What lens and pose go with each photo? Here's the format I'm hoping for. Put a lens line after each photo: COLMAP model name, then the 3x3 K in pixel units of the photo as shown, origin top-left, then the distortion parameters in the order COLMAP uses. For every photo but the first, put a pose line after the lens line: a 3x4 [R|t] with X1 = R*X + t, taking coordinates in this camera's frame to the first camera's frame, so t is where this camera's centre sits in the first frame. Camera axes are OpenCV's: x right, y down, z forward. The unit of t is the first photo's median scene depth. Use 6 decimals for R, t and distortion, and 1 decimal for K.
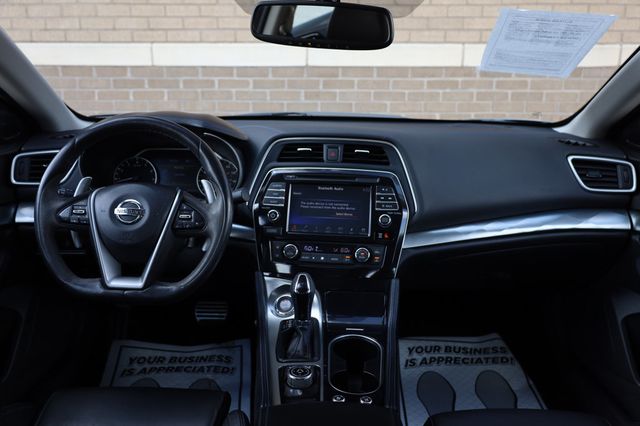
lens RADIAL K [[534.4, 0, 320.0], [0, 534.4, 213.0], [0, 0, 1]] dist [-0.004200, -0.002097]
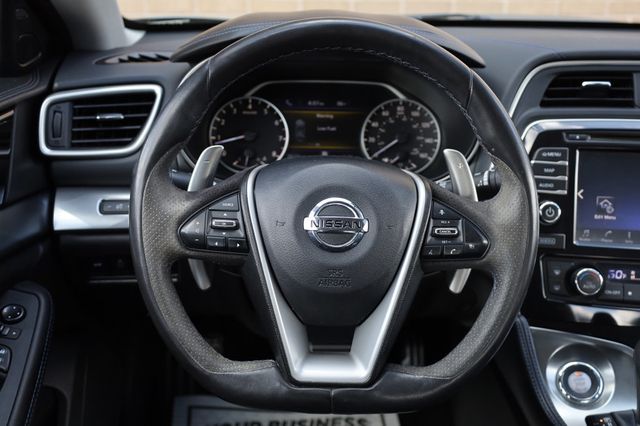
lens RADIAL K [[671.6, 0, 320.0], [0, 671.6, 213.0], [0, 0, 1]] dist [-0.001238, 0.010292]
pose [[0.999777, -0.008164, 0.019493, -0.320771], [0.006311, 0.995618, 0.093301, -0.056698], [-0.020169, -0.093158, 0.995447, 0.344255]]
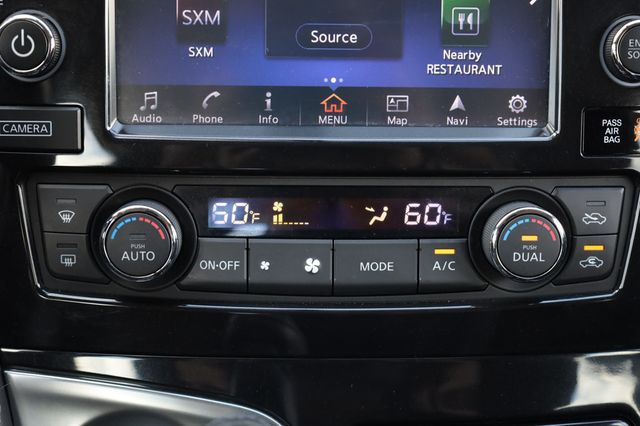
lens RADIAL K [[1079.6, 0, 320.0], [0, 1079.6, 213.0], [0, 0, 1]] dist [-0.031110, 0.040954]
pose [[0.988940, -0.063781, 0.133899, -0.041645], [0.029007, 0.968550, 0.247122, -0.026529], [-0.145449, -0.240505, 0.959689, 0.618312]]
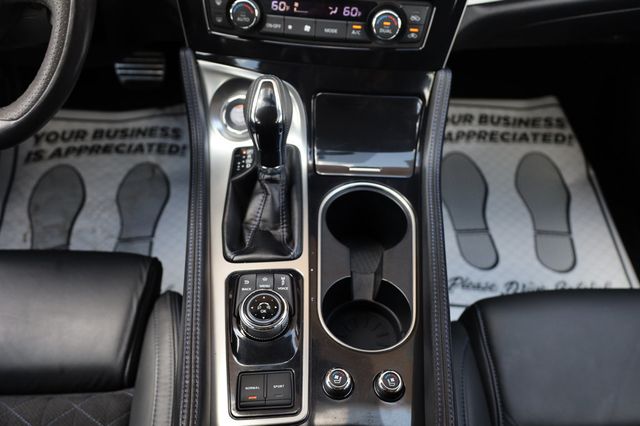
lens RADIAL K [[534.4, 0, 320.0], [0, 534.4, 213.0], [0, 0, 1]] dist [-0.004200, -0.002097]
pose [[0.999689, -0.001390, 0.024913, 0.003381], [-0.012768, 0.829334, 0.558607, -0.052909], [-0.021438, -0.558751, 0.829058, 0.461970]]
